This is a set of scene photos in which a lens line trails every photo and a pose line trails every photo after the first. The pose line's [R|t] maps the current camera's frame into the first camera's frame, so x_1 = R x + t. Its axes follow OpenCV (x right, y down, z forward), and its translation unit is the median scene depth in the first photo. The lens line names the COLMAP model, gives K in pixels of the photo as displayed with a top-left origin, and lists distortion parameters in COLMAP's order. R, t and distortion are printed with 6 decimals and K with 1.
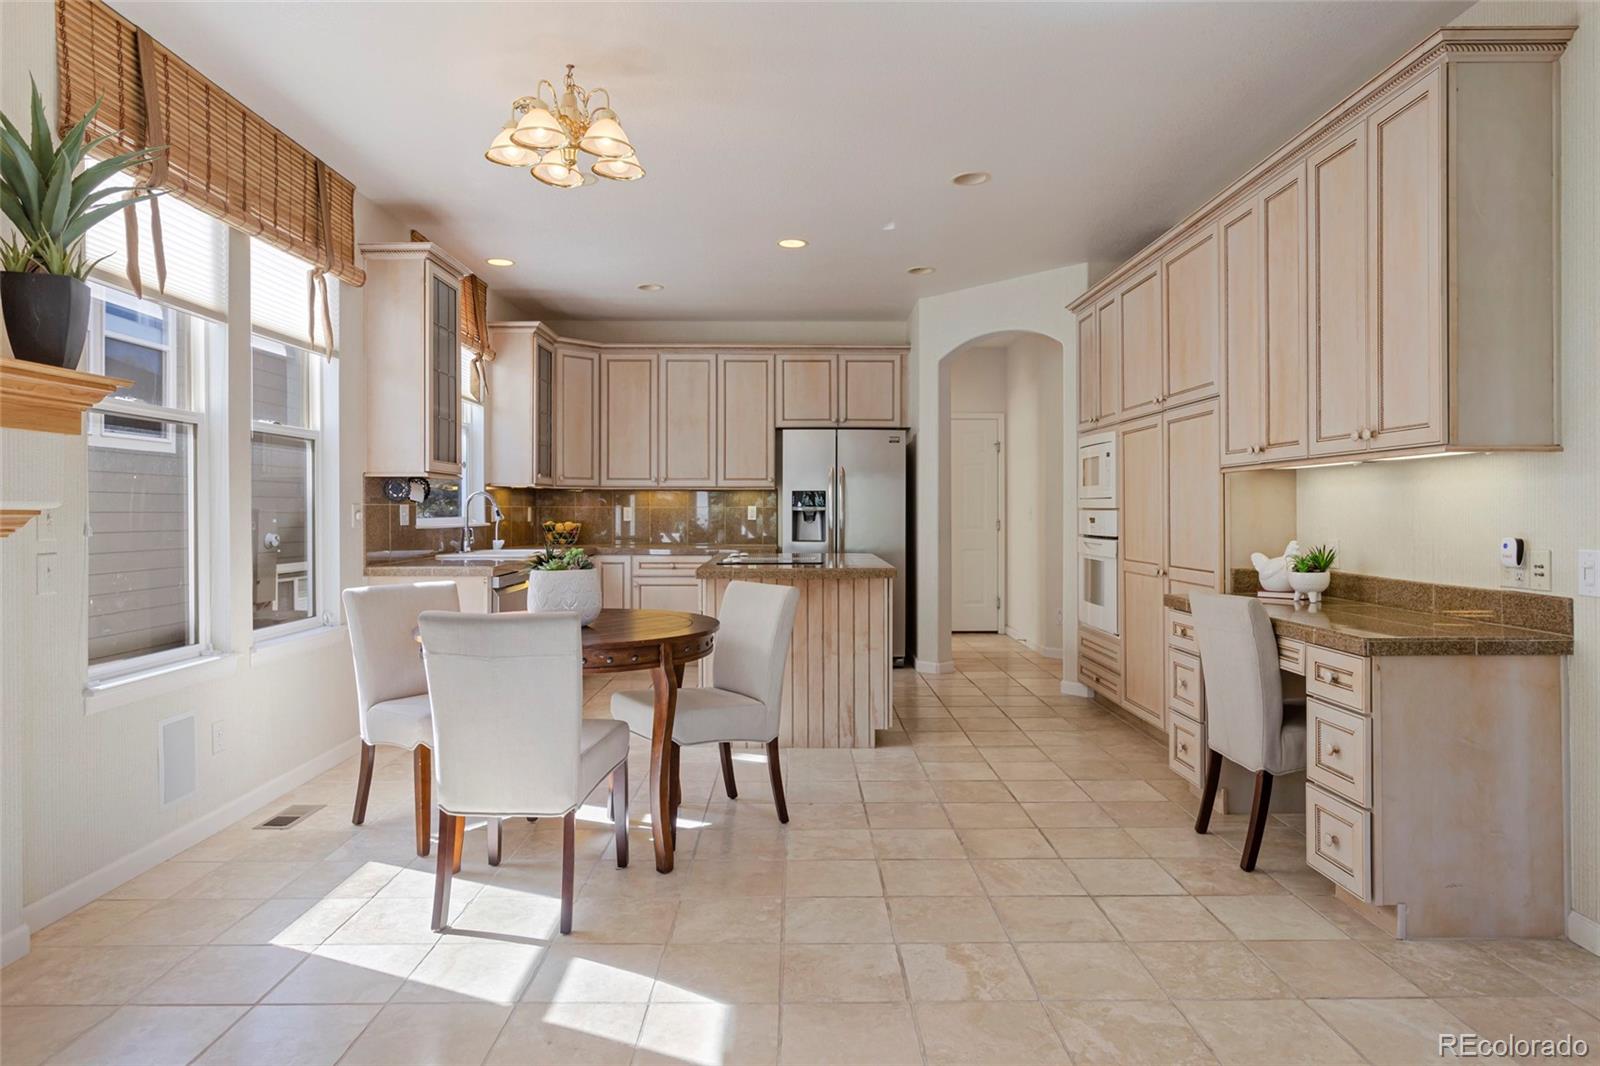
lens RADIAL K [[943.2, 0, 803.2], [0, 943.2, 521.1], [0, 0, 1]] dist [0.000621, -0.000652]
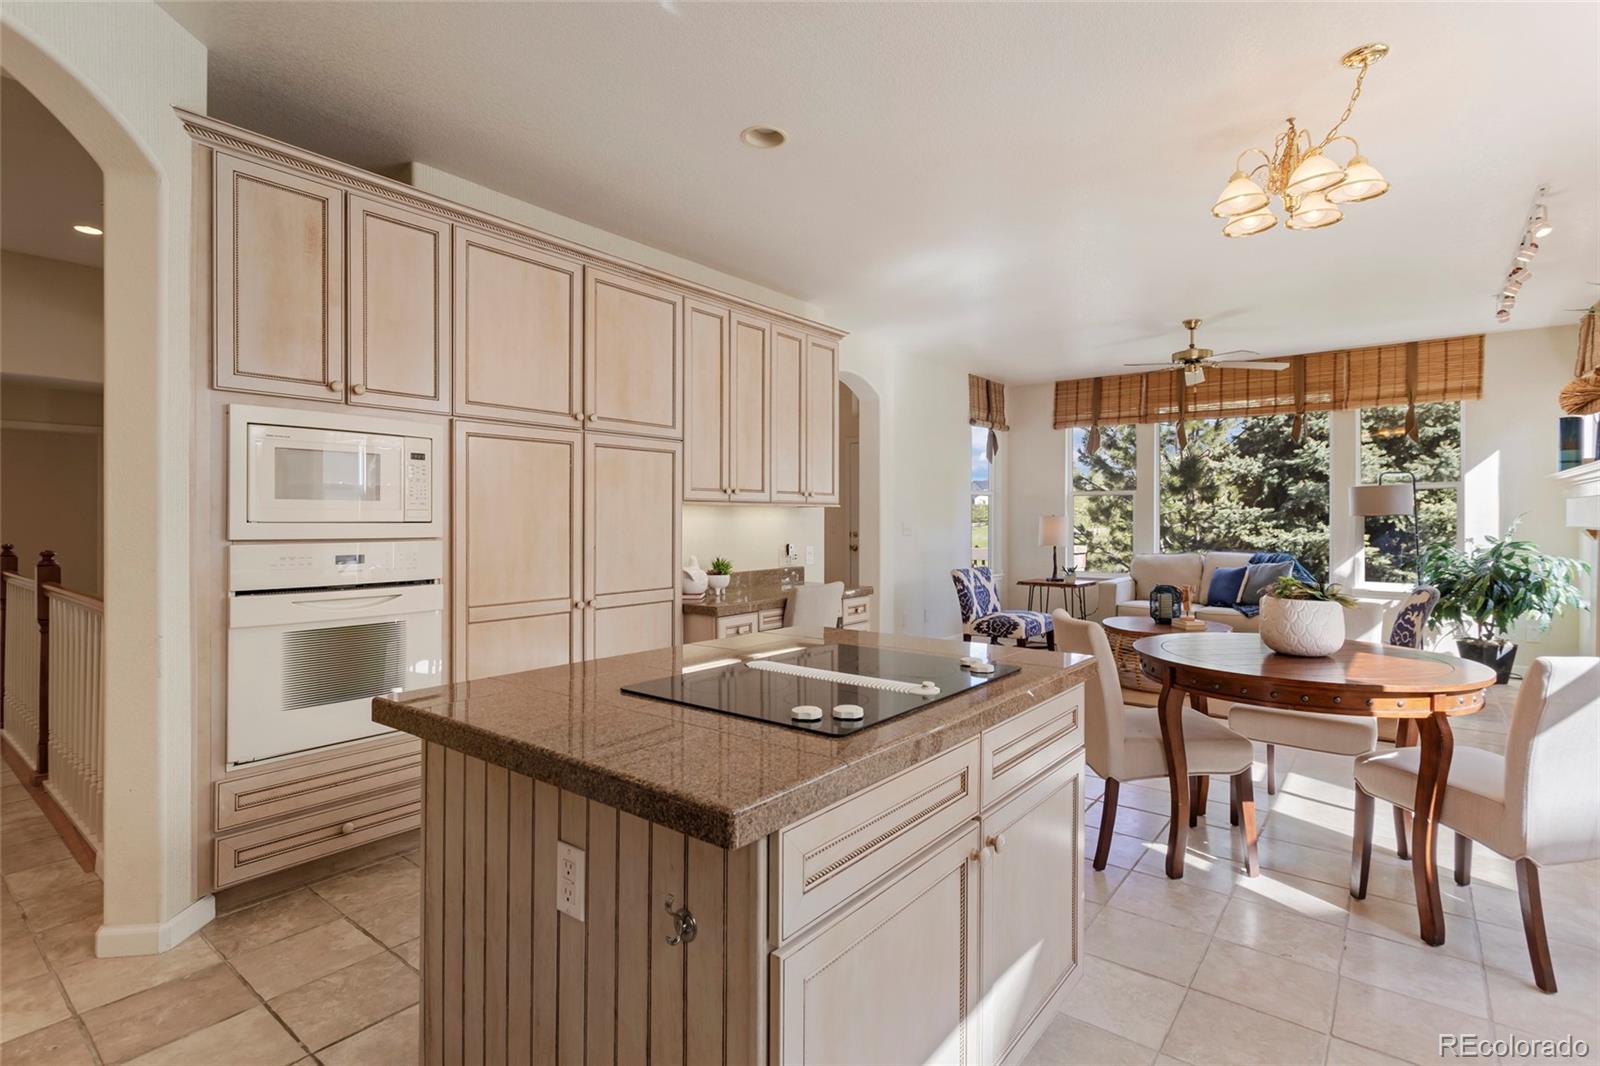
lens RADIAL K [[776.5, 0, 804.2], [0, 776.5, 523.0], [0, 0, 1]] dist [-0.001155, 0.000034]
pose [[-0.777070, 0.000297, 0.629414, -0.270169], [0.009637, 0.999888, 0.011426, -0.033401], [-0.629340, 0.014944, -0.776986, 1.472926]]
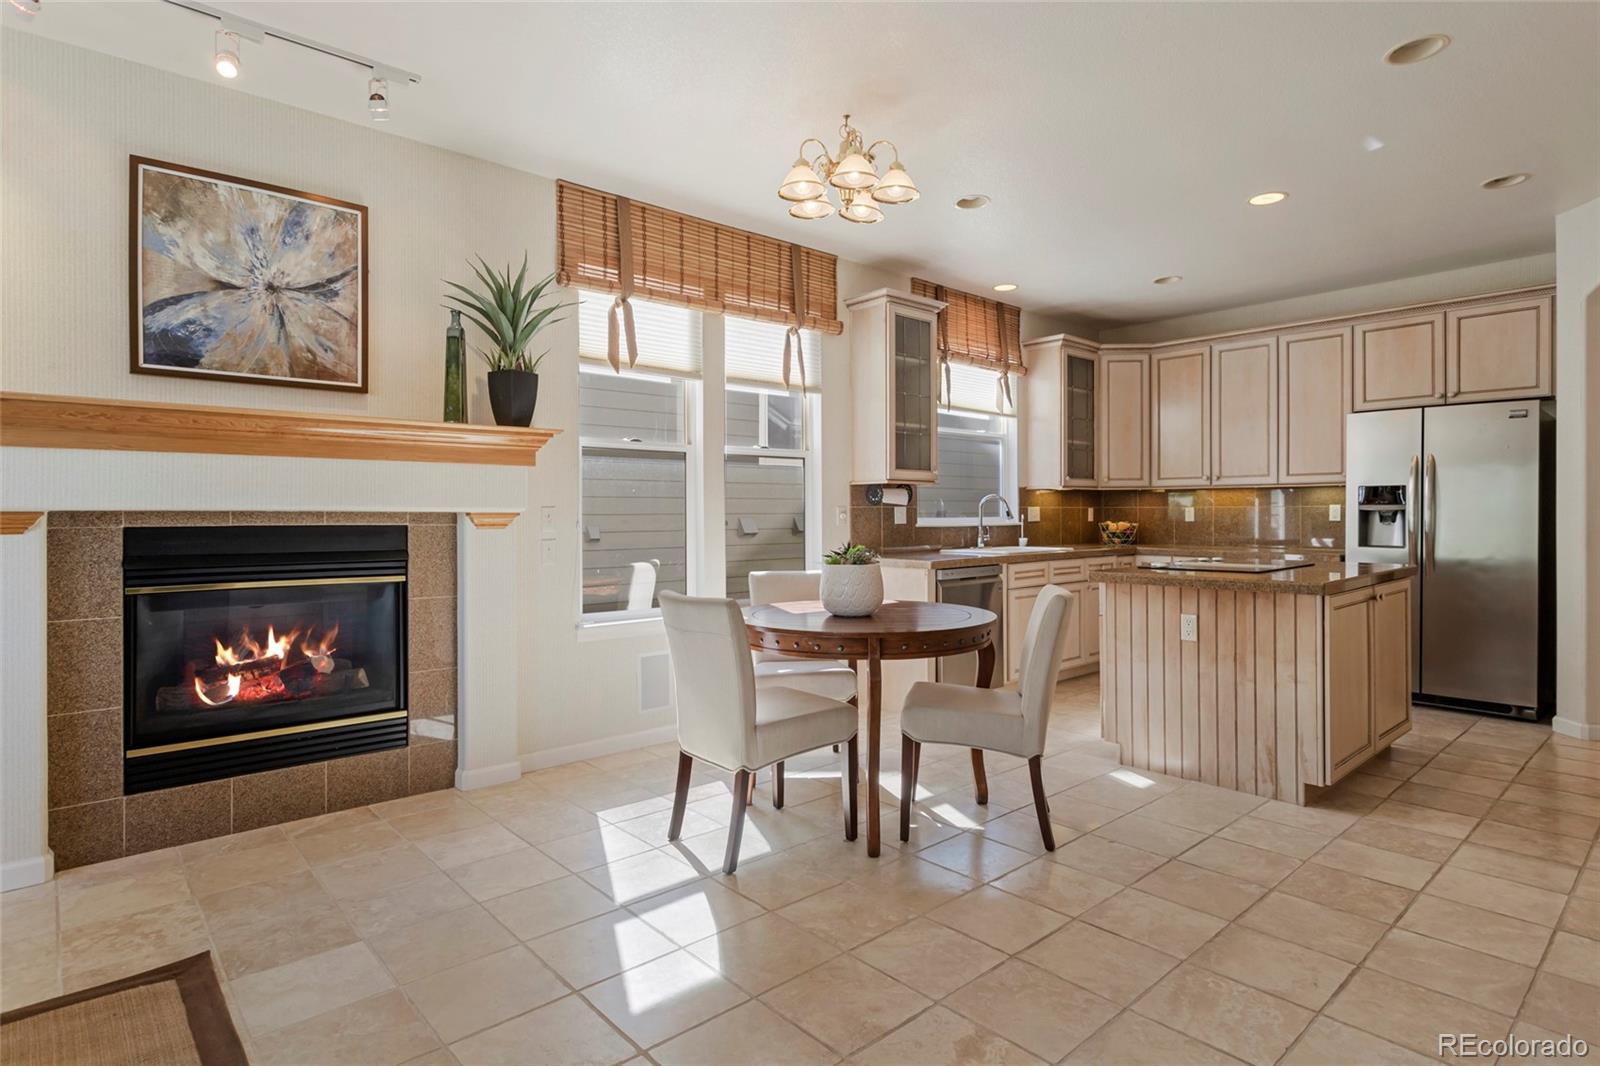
lens RADIAL K [[843.1, 0, 805.8], [0, 843.1, 516.1], [0, 0, 1]] dist [-0.020108, 0.014719]
pose [[0.661870, 0.000099, -0.749618, 0.344940], [-0.004167, 0.999985, -0.003548, -0.001269], [0.749607, 0.005472, 0.661861, 0.222039]]
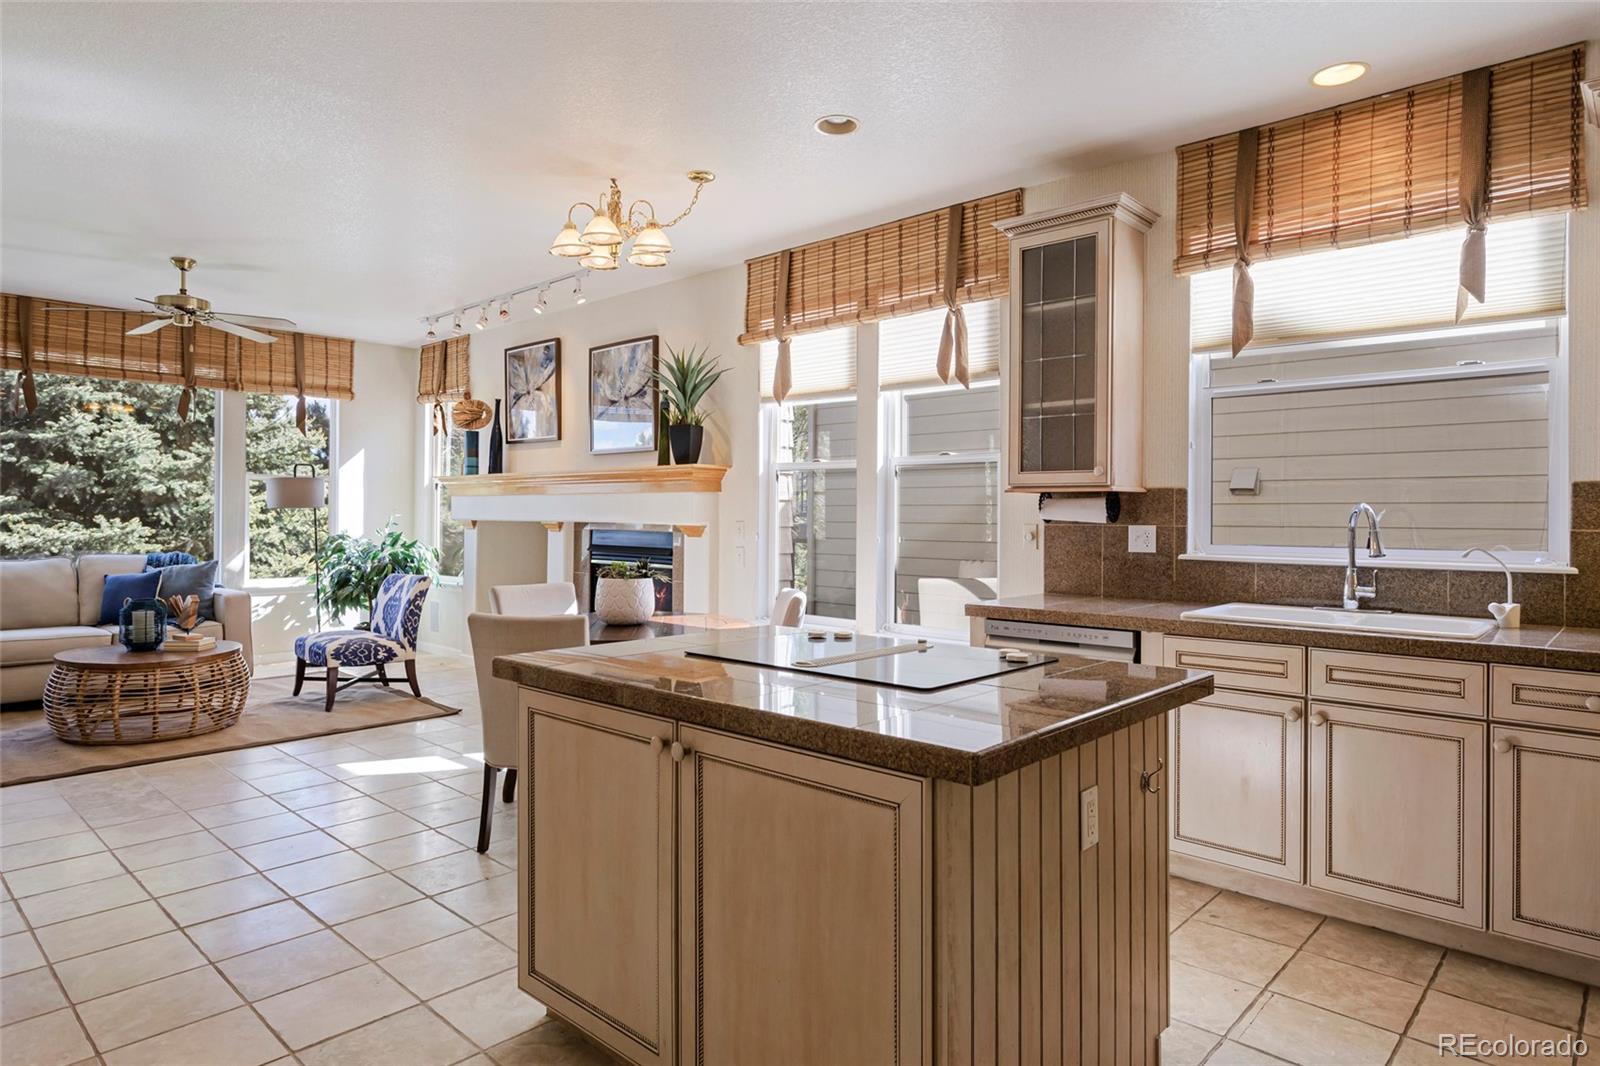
lens RADIAL K [[943.2, 0, 796.4], [0, 943.2, 523.4], [0, 0, 1]] dist [0.000621, -0.000652]
pose [[-0.692757, 0.006547, -0.721141, 0.363210], [-0.010452, 0.999763, 0.019117, -0.034722], [0.721095, 0.020781, -0.692524, 1.501456]]
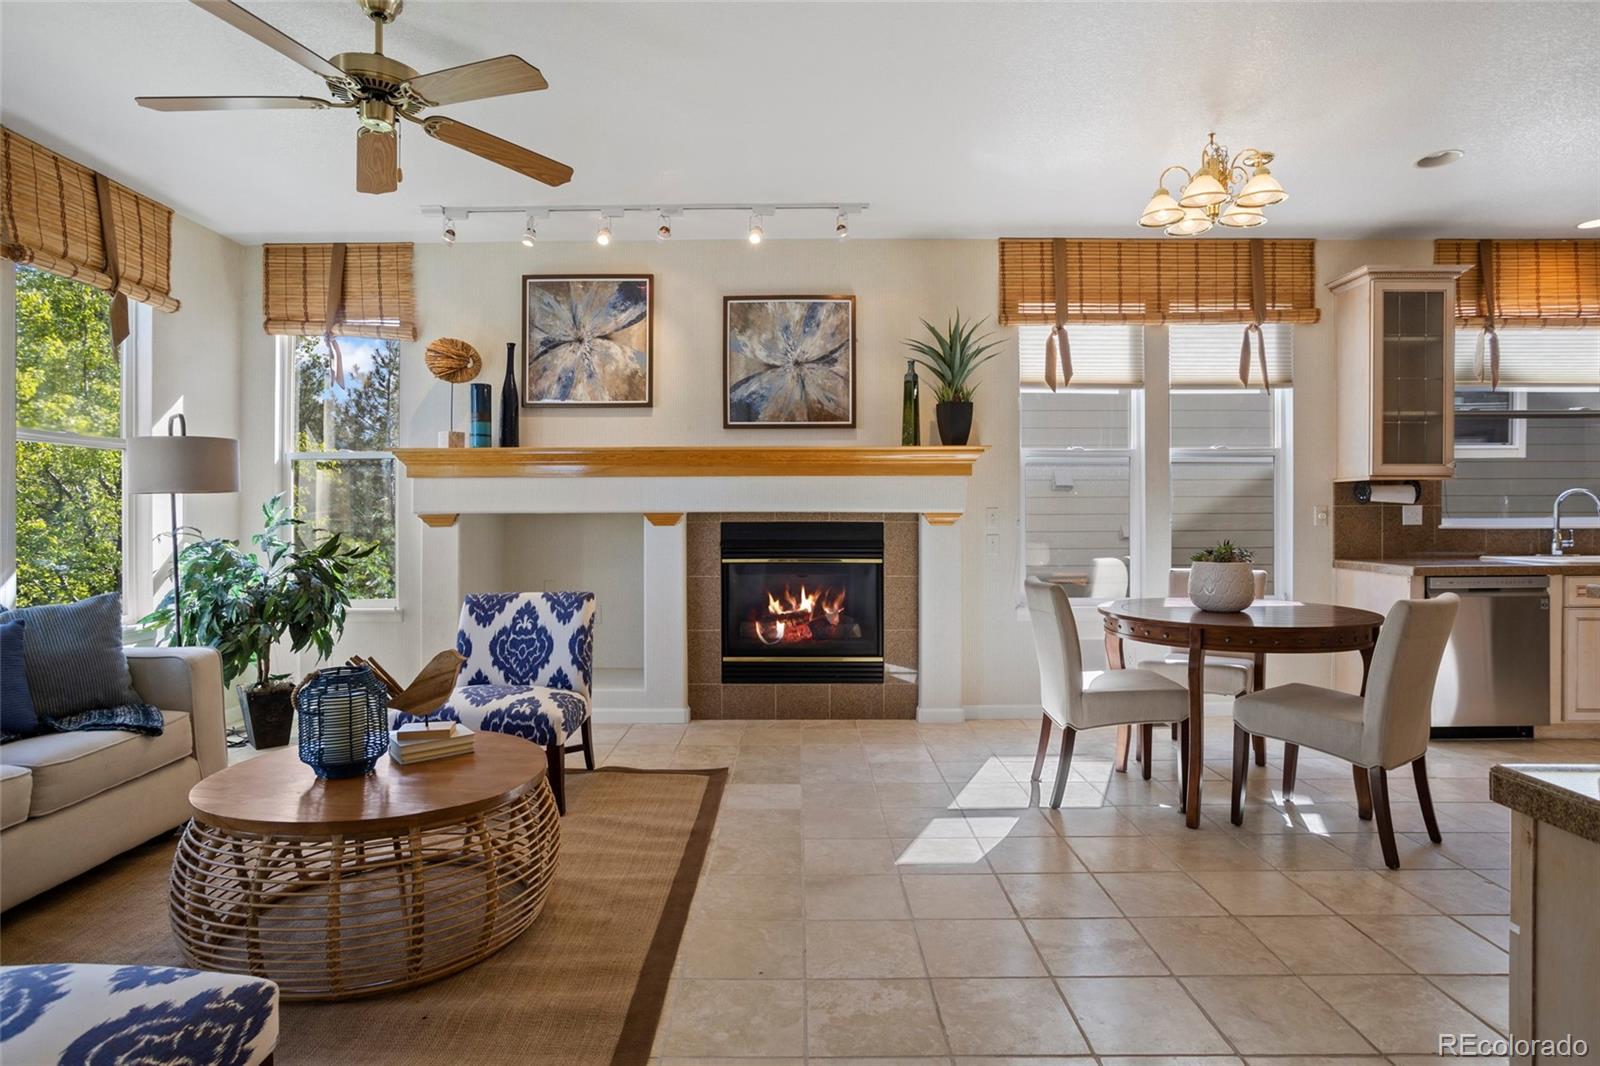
lens RADIAL K [[843.1, 0, 807.9], [0, 843.1, 525.2], [0, 0, 1]] dist [-0.020108, 0.014719]
pose [[0.001863, 0.013622, -0.999905, 0.584825], [-0.006627, 0.999885, 0.013609, -0.003850], [0.999976, 0.006601, 0.001953, 0.361376]]
